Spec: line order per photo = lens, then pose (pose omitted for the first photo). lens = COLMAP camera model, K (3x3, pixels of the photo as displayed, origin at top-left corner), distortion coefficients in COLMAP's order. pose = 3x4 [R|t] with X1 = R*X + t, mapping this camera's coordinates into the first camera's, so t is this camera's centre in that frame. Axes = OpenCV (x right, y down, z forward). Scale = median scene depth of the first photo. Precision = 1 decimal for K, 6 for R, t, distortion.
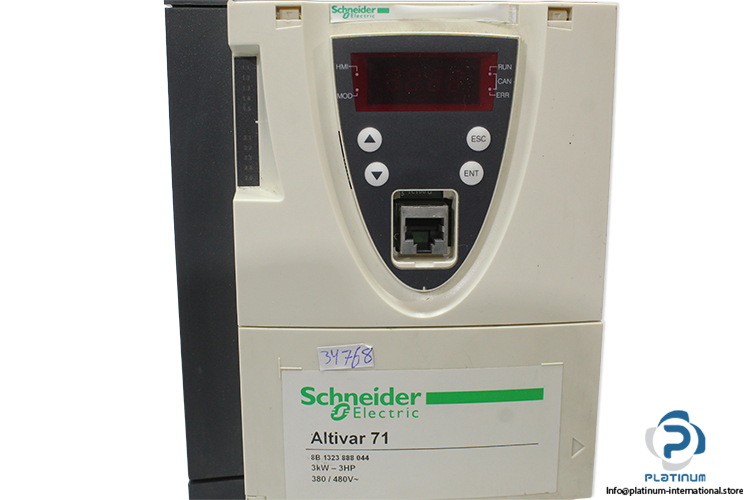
lens RADIAL K [[837.4, 0, 380.3], [0, 837.4, 250.8], [0, 0, 1]] dist [-0.028016, 0.000000]
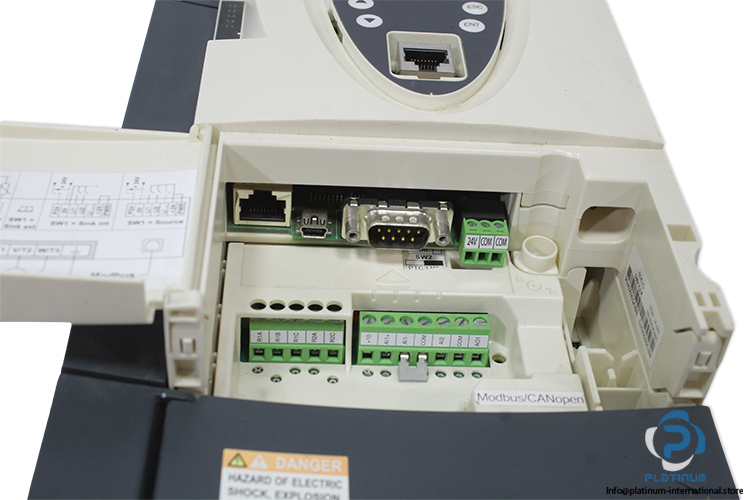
lens RADIAL K [[1096.3, 0, 374.0], [0, 1096.3, 248.3], [0, 0, 1]] dist [-0.106716, 0.000000]
pose [[0.999236, -0.003006, 0.038958, -0.043418], [0.035840, 0.467666, -0.883178, 1.018598], [-0.015565, 0.883900, 0.467417, 0.624000]]
